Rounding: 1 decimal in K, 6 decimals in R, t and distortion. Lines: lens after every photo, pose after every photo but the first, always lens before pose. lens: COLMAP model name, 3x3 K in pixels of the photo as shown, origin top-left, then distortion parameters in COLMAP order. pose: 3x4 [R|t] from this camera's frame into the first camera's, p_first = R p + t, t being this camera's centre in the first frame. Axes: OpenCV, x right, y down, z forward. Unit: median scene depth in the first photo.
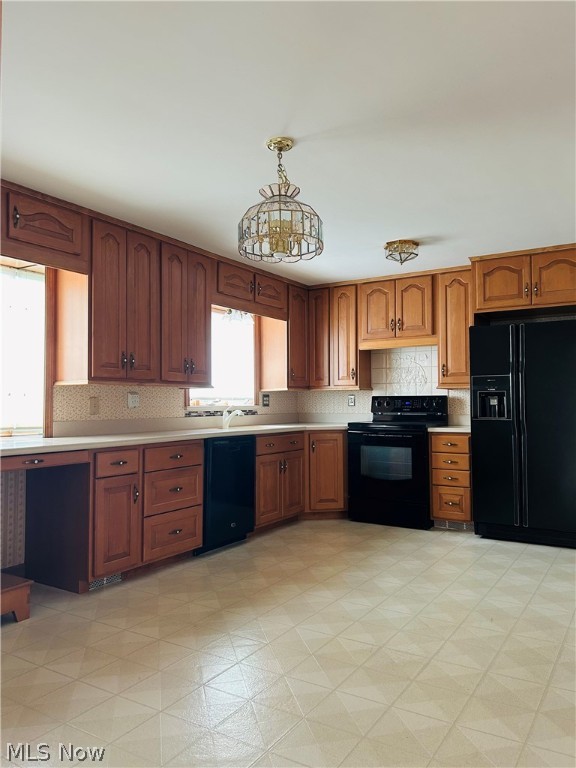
lens RADIAL K [[569.0, 0, 282.3], [0, 569.0, 386.7], [0, 0, 1]] dist [0.082922, -0.043682]
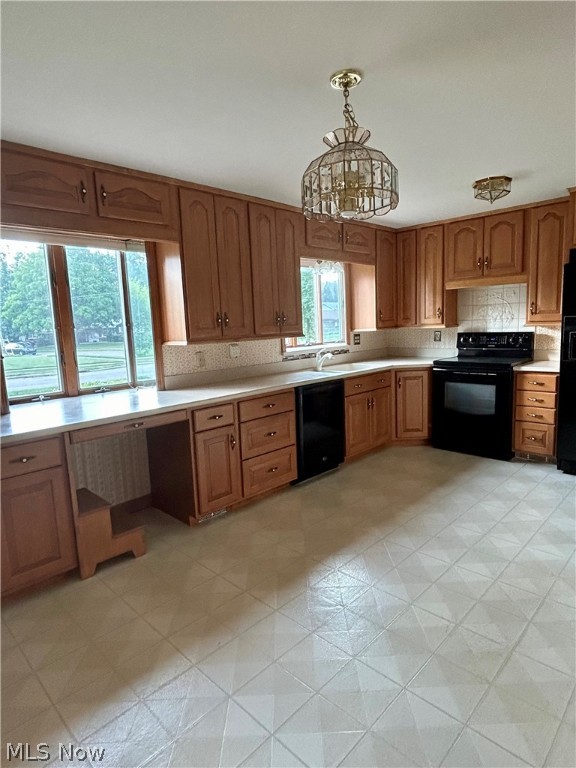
lens RADIAL K [[440.4, 0, 293.4], [0, 440.4, 384.5], [0, 0, 1]] dist [0.015765, -0.001715]
pose [[0.979442, -0.007209, -0.201598, 0.029226], [0.042017, 0.984734, 0.168921, -0.052855], [0.197303, -0.173919, 0.964792, 0.162513]]
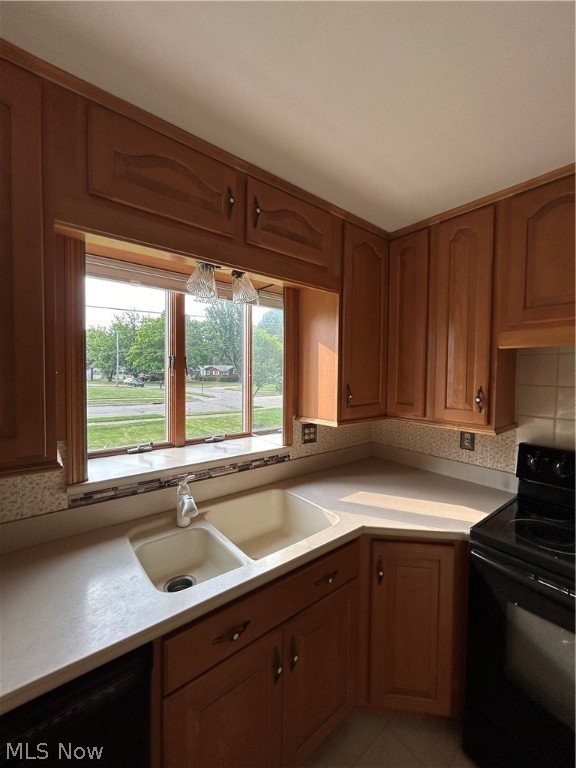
lens RADIAL K [[310.0, 0, 288.9], [0, 310.0, 382.5], [0, 0, 1]] dist [0.000156, 0.000086]
pose [[0.947596, 0.025779, -0.318431, 0.070818], [-0.006873, 0.998153, 0.060352, -0.065194], [0.319398, -0.055001, 0.946023, 0.898953]]
